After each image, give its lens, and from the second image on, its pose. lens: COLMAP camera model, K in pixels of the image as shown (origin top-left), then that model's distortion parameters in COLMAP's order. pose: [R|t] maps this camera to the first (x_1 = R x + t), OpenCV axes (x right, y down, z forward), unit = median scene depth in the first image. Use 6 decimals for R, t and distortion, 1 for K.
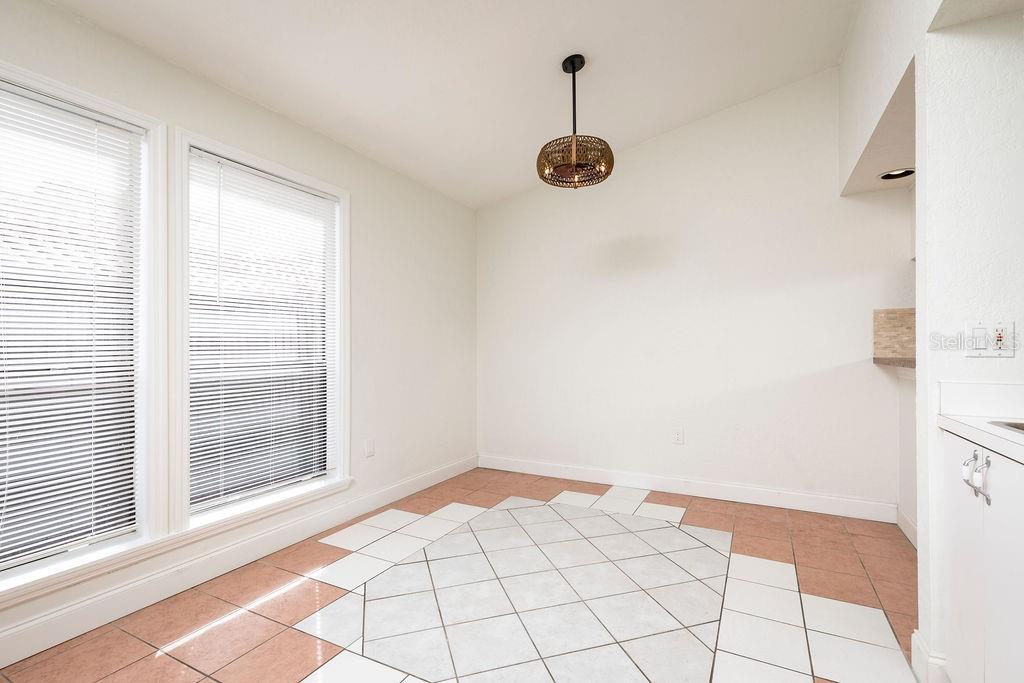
lens RADIAL K [[478.1, 0, 514.9], [0, 478.1, 342.4], [0, 0, 1]] dist [0.010085, -0.004380]
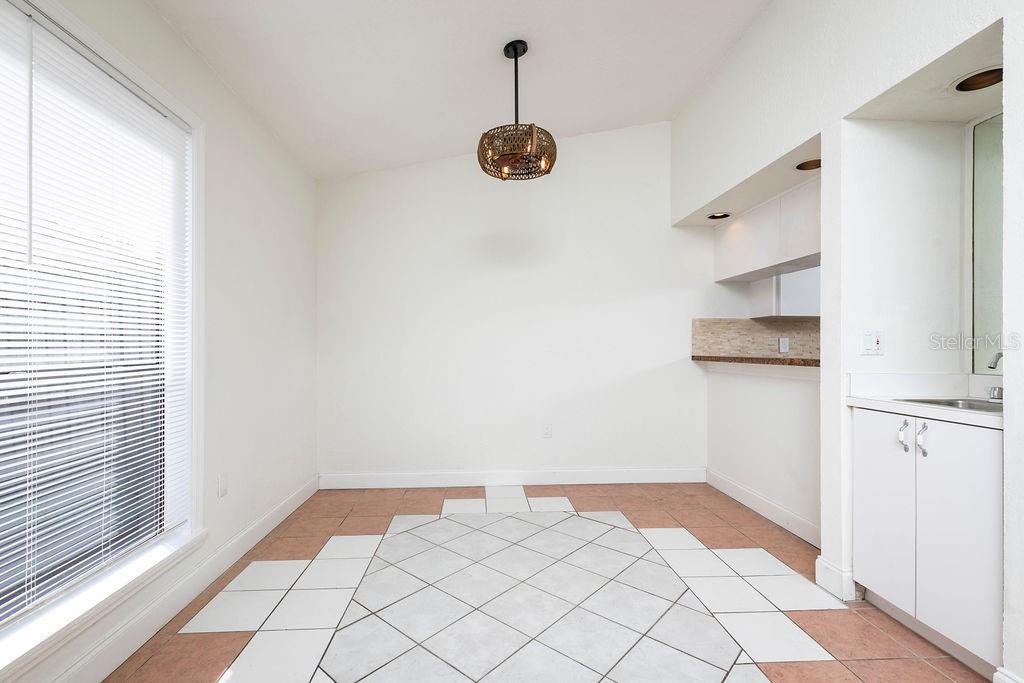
lens RADIAL K [[478.1, 0, 512.9], [0, 478.1, 344.5], [0, 0, 1]] dist [0.010085, -0.004380]
pose [[0.849070, 0.007519, 0.528227, -0.340819], [-0.011022, 0.999933, 0.003483, 0.002541], [-0.528166, -0.008779, 0.849096, 0.168664]]
